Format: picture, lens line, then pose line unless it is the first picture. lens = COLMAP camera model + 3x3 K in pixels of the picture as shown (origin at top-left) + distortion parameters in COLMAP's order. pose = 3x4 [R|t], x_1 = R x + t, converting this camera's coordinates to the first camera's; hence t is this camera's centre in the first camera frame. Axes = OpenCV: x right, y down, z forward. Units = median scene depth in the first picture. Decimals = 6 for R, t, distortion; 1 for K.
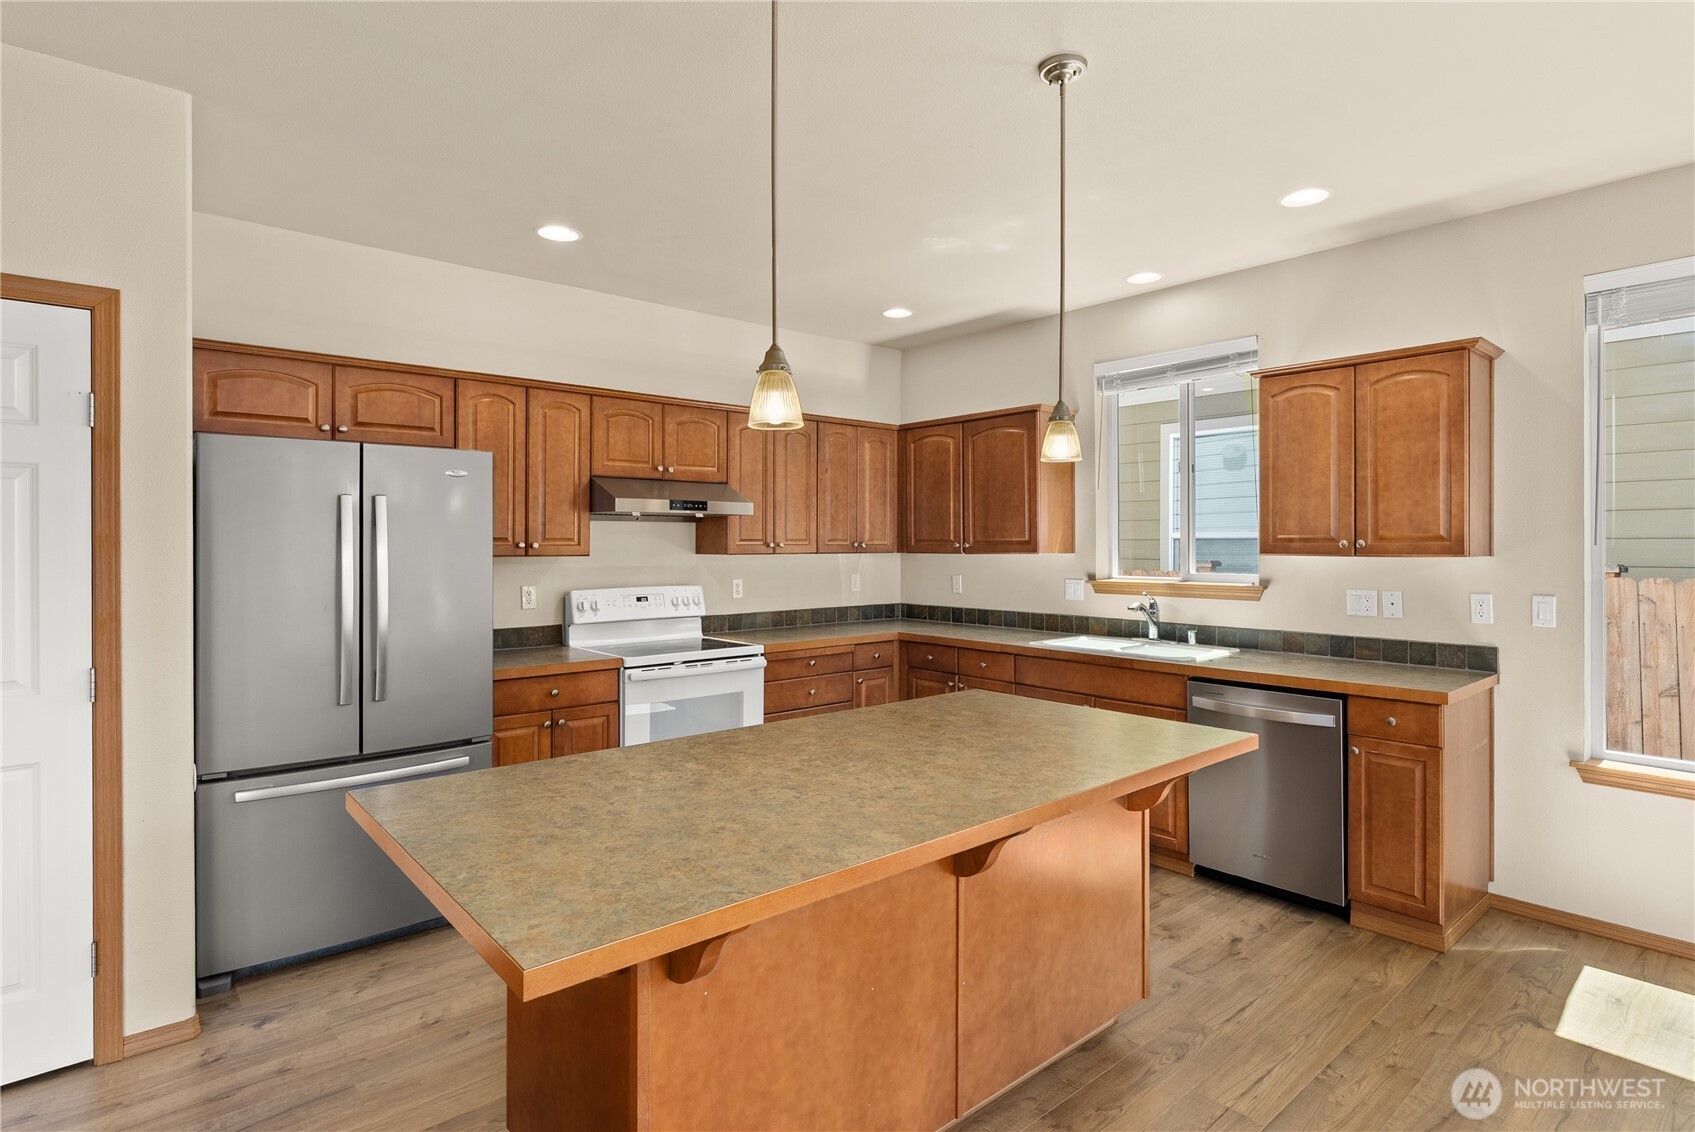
lens RADIAL K [[857.4, 0, 858.2], [0, 857.4, 551.0], [0, 0, 1]] dist [-0.003802, 0.000877]
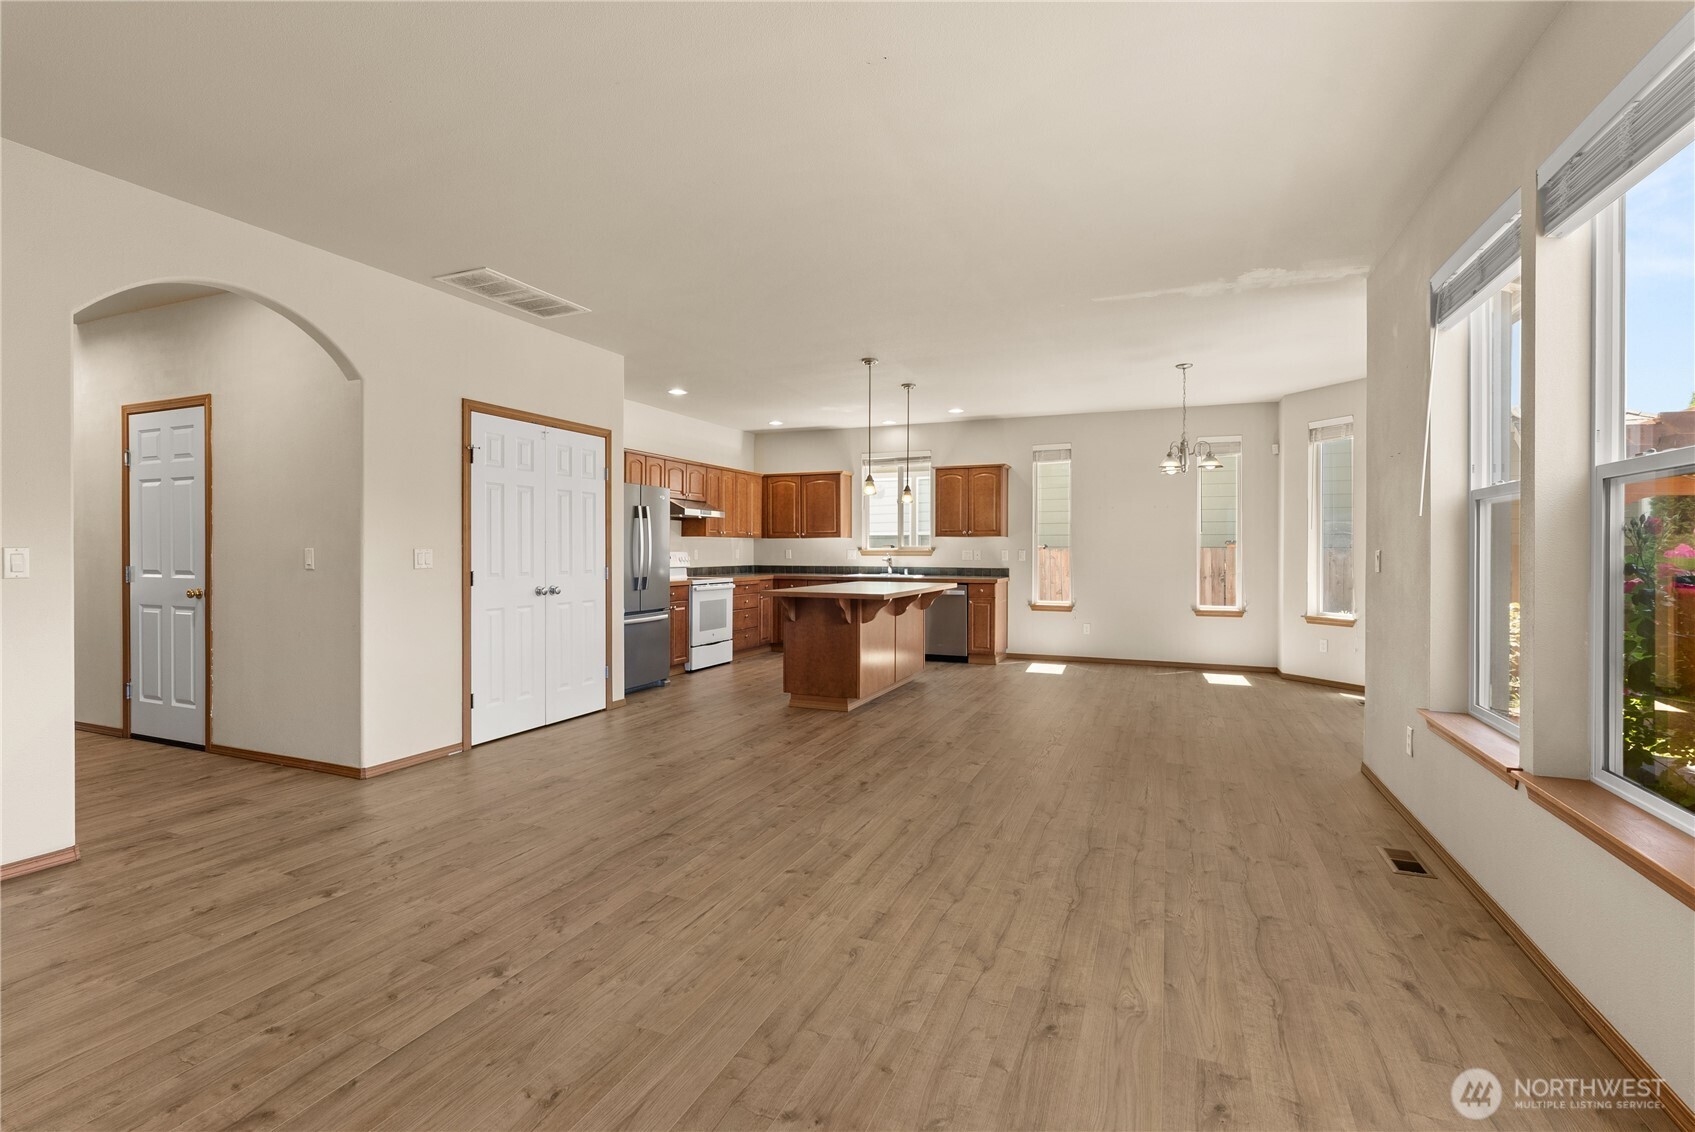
lens RADIAL K [[759.9, 0, 845.0], [0, 759.9, 570.8], [0, 0, 1]] dist [-0.006566, 0.002430]
pose [[0.899484, -0.008812, 0.436864, -0.816723], [0.000746, 0.999826, 0.018630, 0.066318], [-0.436952, -0.016432, 0.899335, -0.998900]]
